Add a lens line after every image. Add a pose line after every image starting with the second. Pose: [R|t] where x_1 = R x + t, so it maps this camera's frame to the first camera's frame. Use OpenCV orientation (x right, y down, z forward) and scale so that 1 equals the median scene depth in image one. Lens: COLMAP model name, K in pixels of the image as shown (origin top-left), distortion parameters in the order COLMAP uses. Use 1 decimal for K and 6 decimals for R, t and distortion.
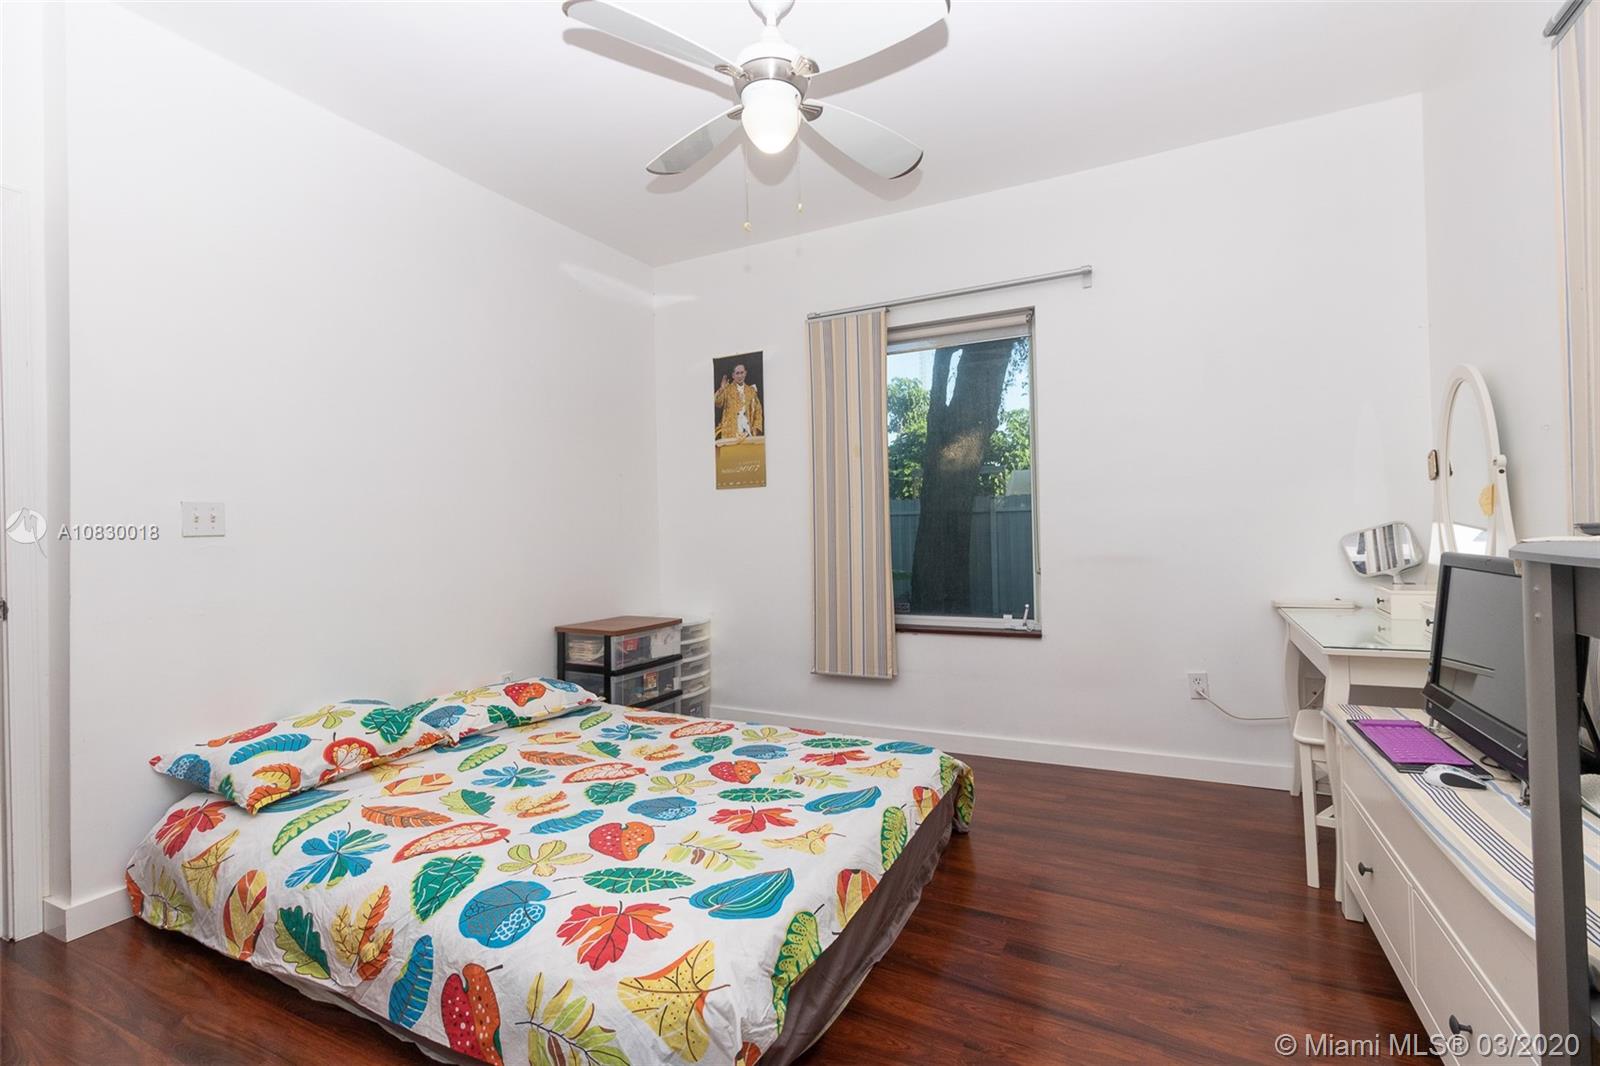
lens RADIAL K [[735.4, 0, 794.3], [0, 735.4, 523.2], [0, 0, 1]] dist [0.003922, 0.000288]
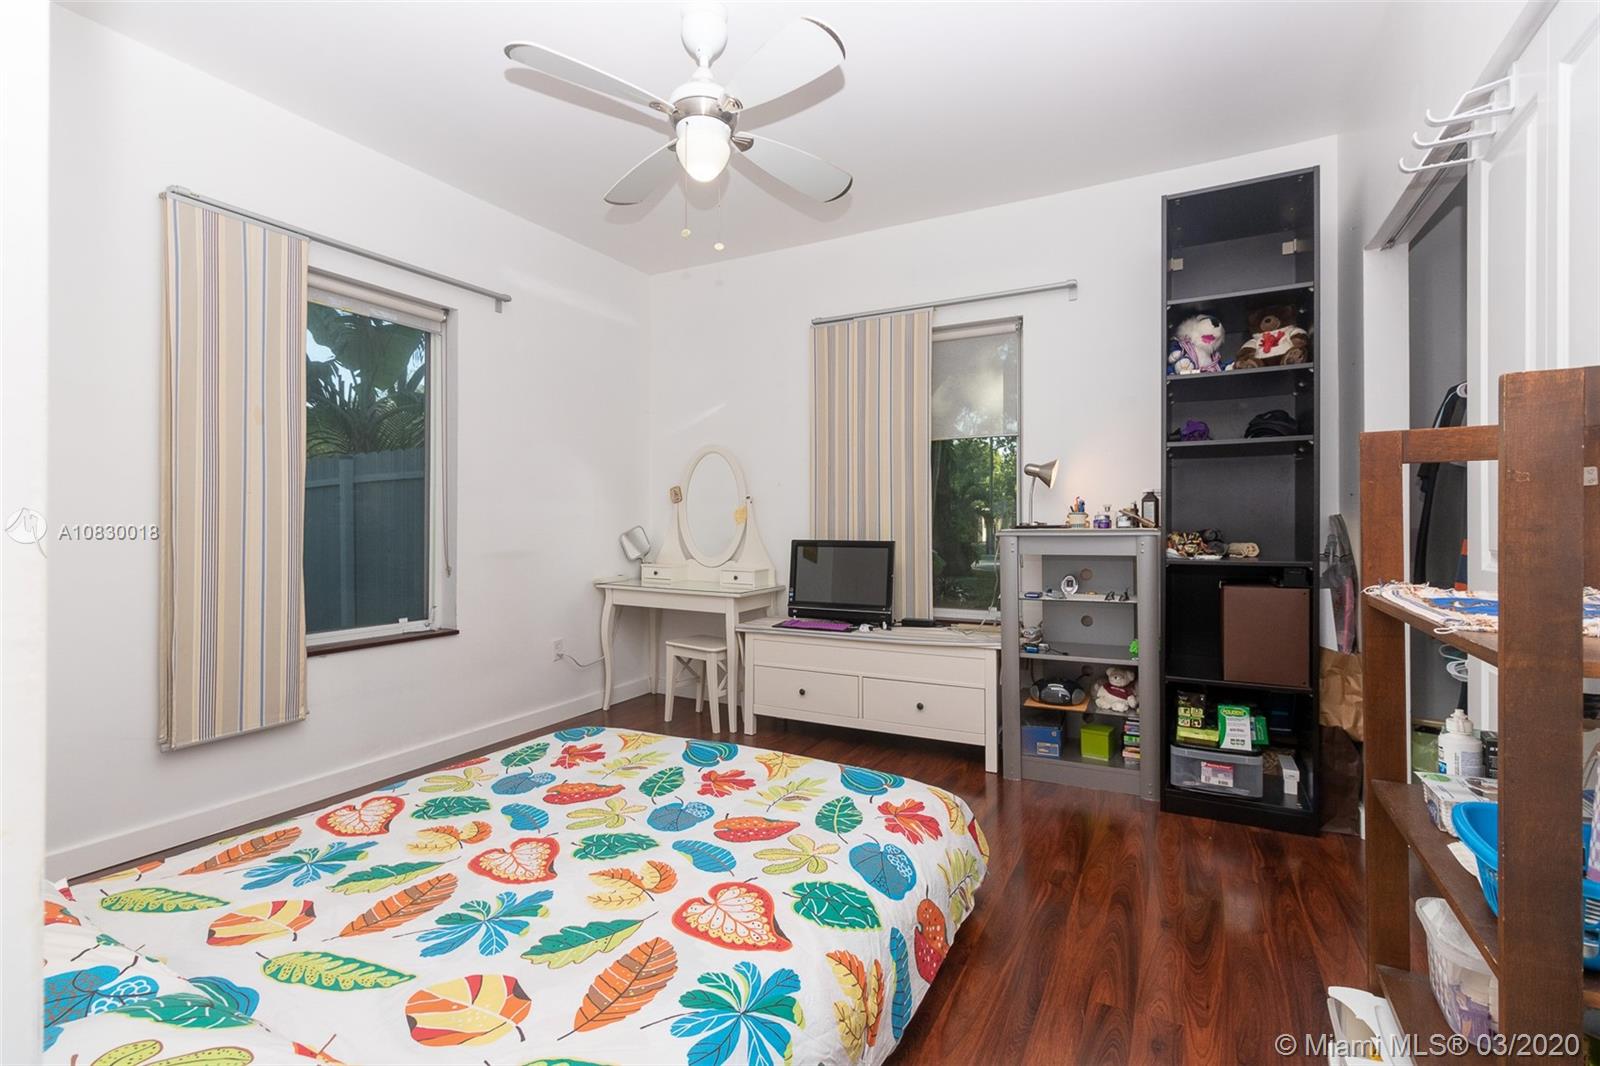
lens RADIAL K [[728.4, 0, 796.0], [0, 728.4, 527.0], [0, 0, 1]] dist [0.003815, 0.000242]
pose [[0.019552, 0.016693, 0.999669, -1.091627], [-0.010690, 0.999807, -0.016486, 0.030148], [-0.999752, -0.010364, 0.019727, 0.820724]]
